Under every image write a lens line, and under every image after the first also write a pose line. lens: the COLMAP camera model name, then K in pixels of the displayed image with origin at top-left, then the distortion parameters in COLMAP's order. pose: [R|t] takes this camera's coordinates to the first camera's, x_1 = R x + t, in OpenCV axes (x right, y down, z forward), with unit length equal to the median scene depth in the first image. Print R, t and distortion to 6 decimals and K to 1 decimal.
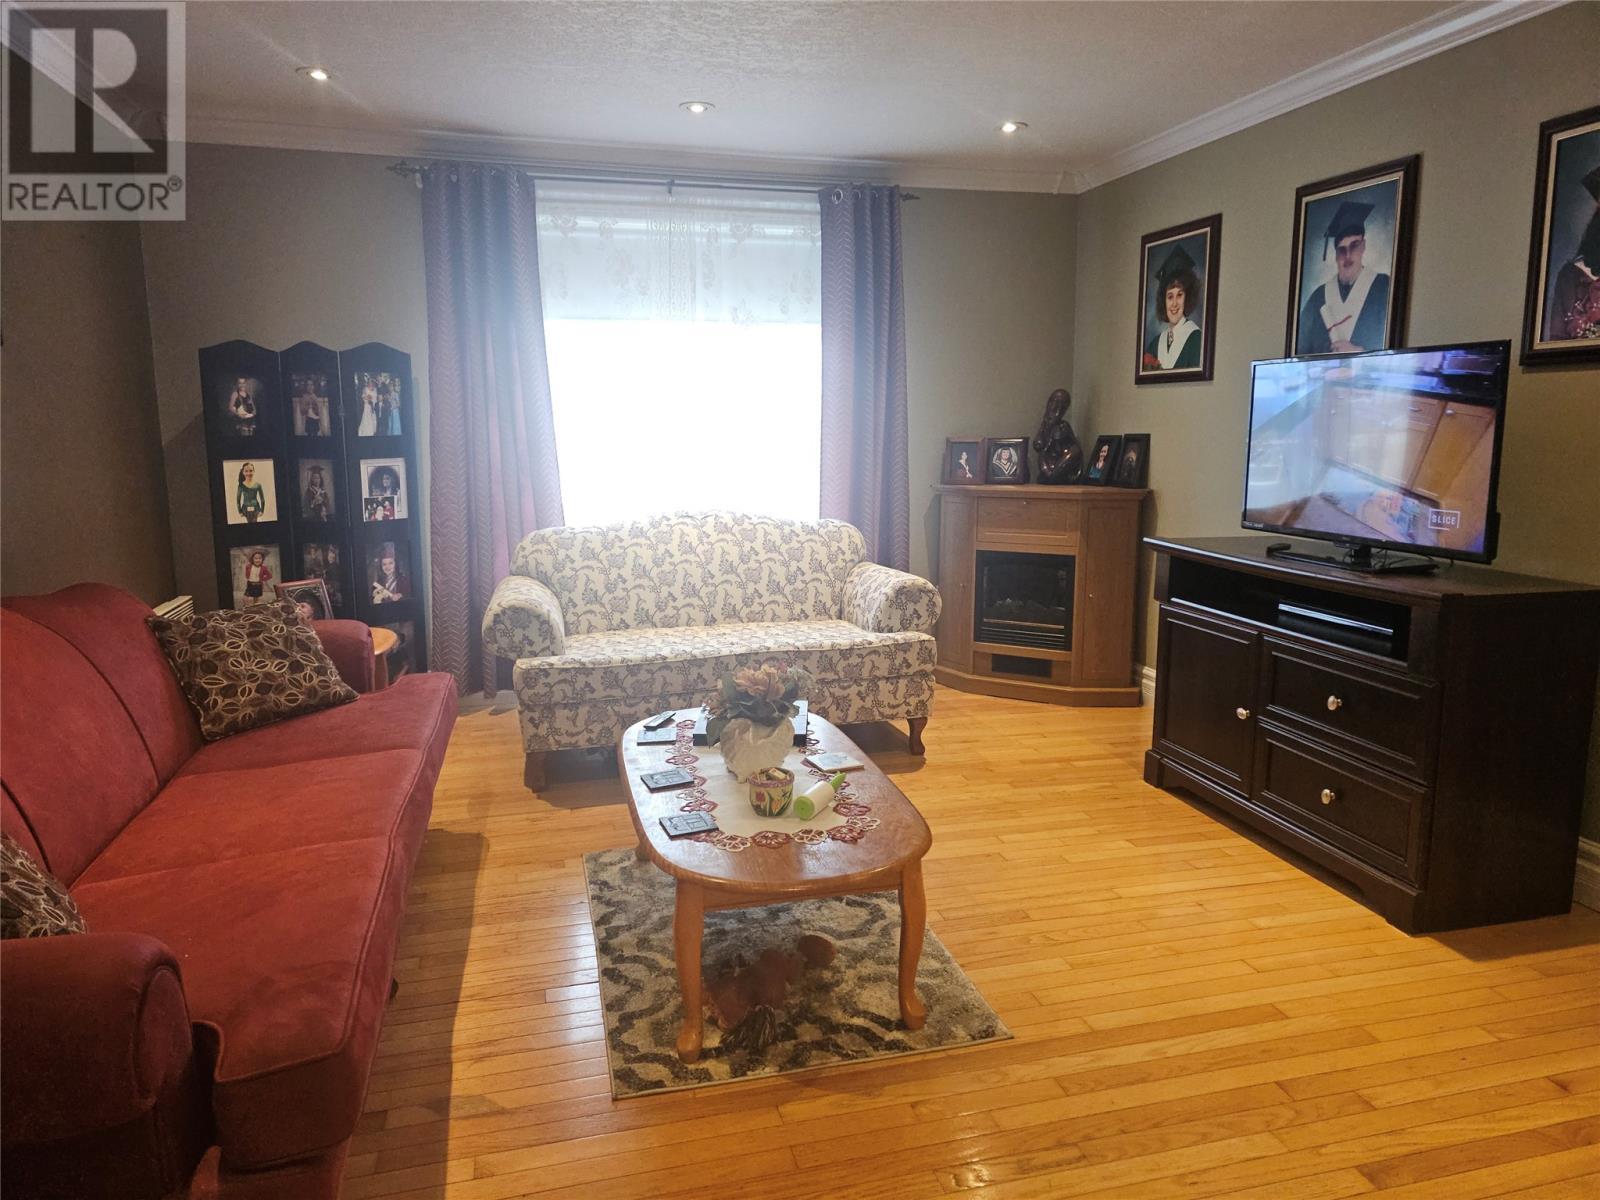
lens RADIAL K [[1071.1, 0, 798.9], [0, 1071.1, 598.5], [0, 0, 1]] dist [0.093993, -0.105024]
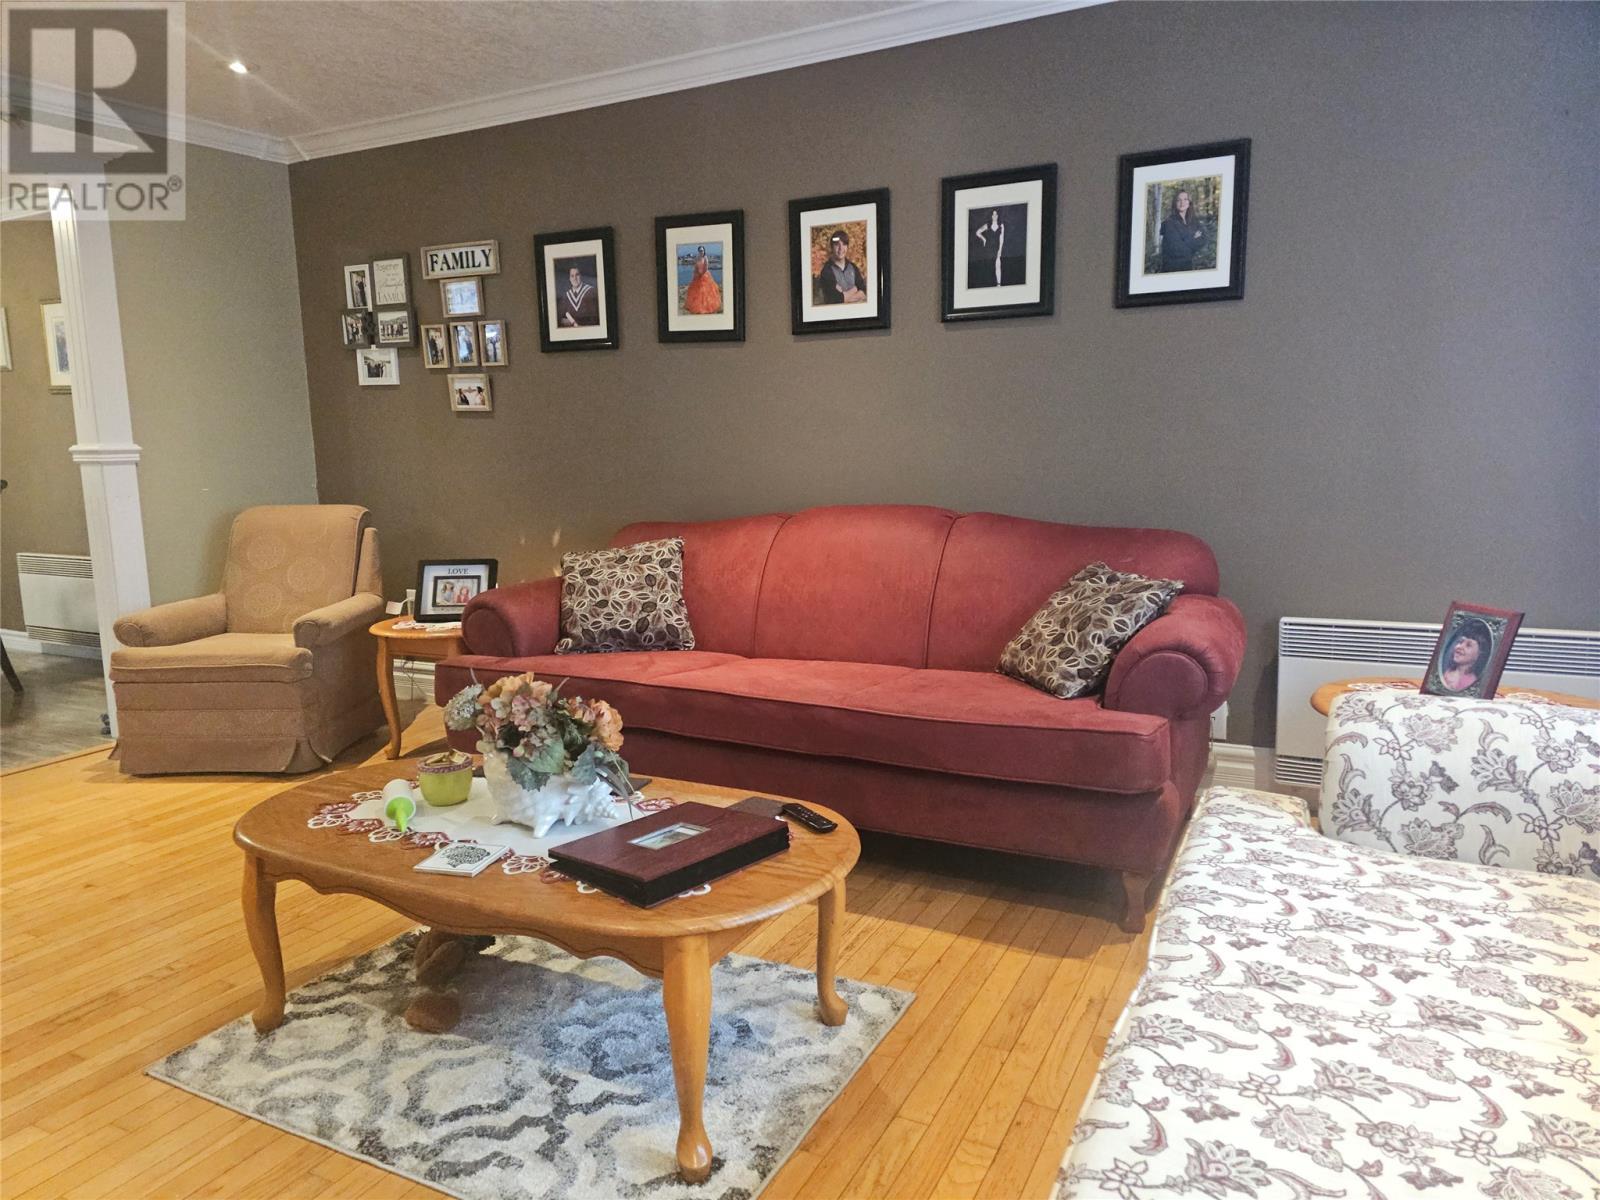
lens RADIAL K [[1071.1, 0, 798.9], [0, 1071.1, 598.5], [0, 0, 1]] dist [0.093993, -0.105024]
pose [[-0.668684, 0.125511, -0.732877, 0.233580], [-0.105159, 0.959779, 0.260318, -0.126072], [0.736073, 0.251139, -0.628591, 0.977353]]
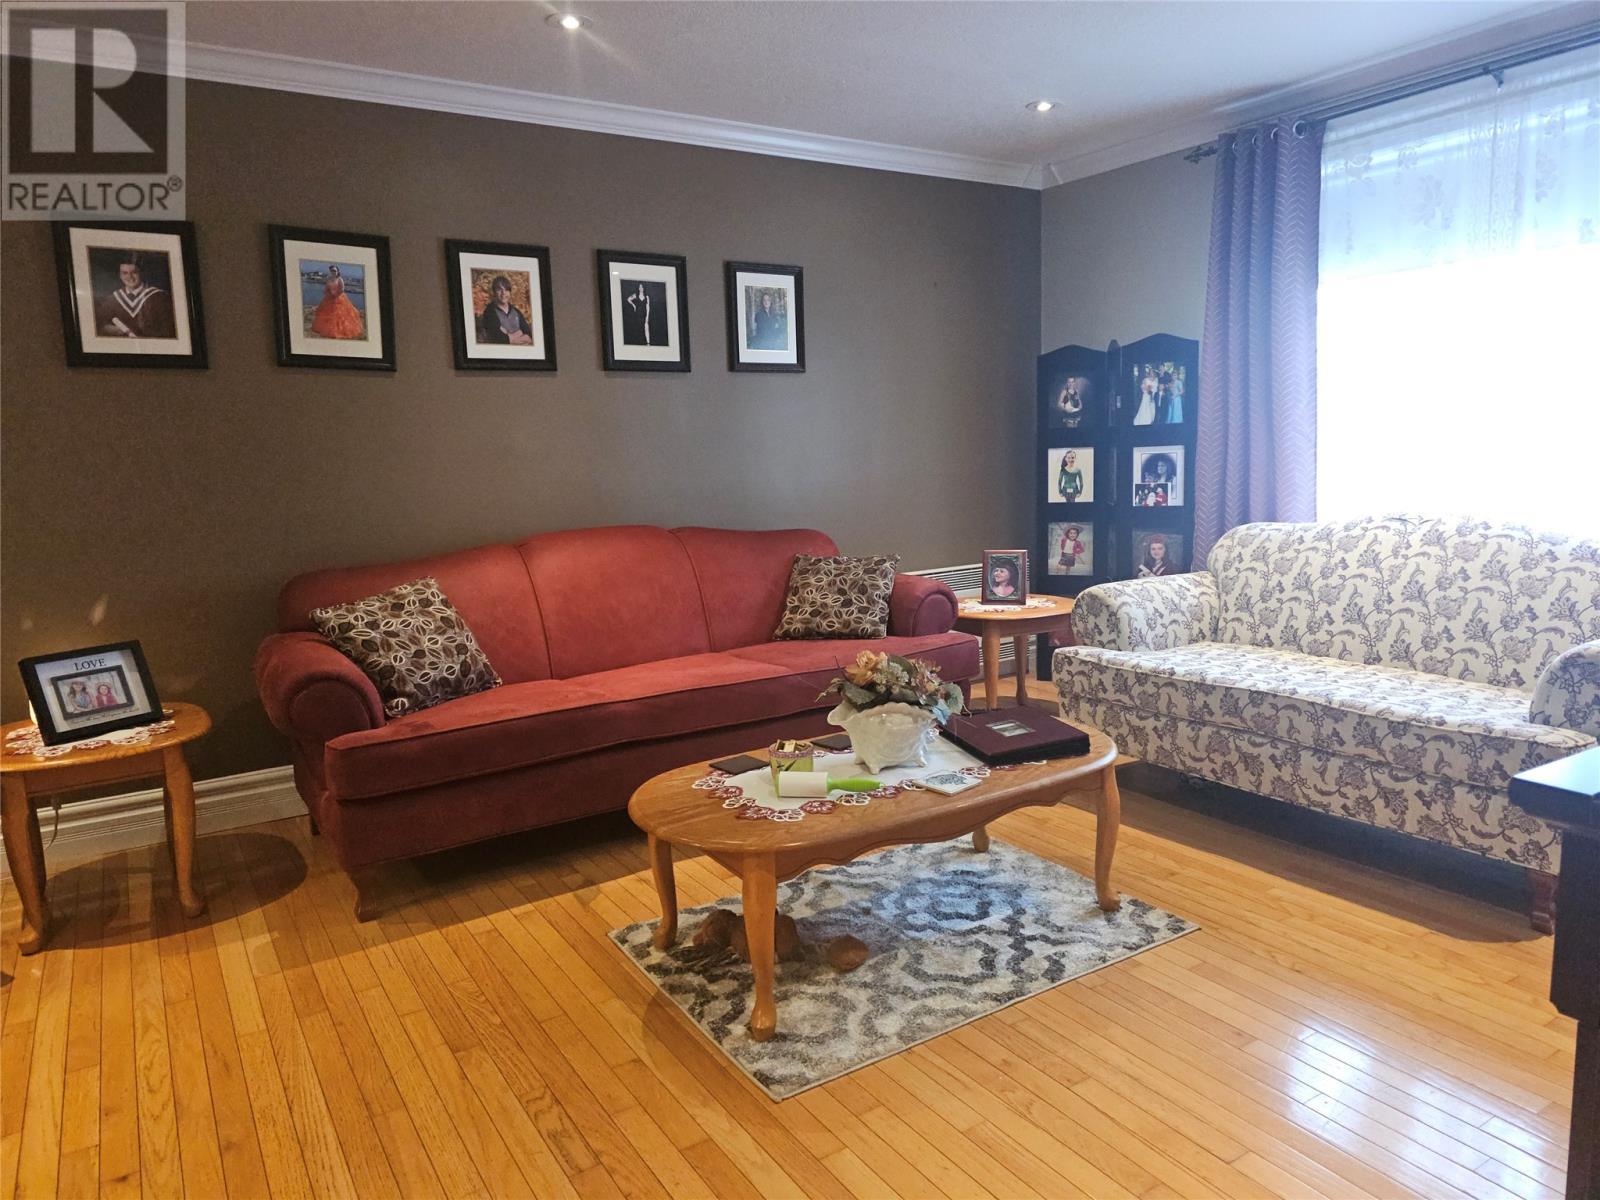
lens RADIAL K [[1071.1, 0, 798.9], [0, 1071.1, 598.5], [0, 0, 1]] dist [0.093993, -0.105024]
pose [[0.302801, 0.133128, -0.943710, 0.515215], [-0.131857, 0.986525, 0.096860, -0.041993], [0.943888, 0.095105, 0.316275, 0.376077]]
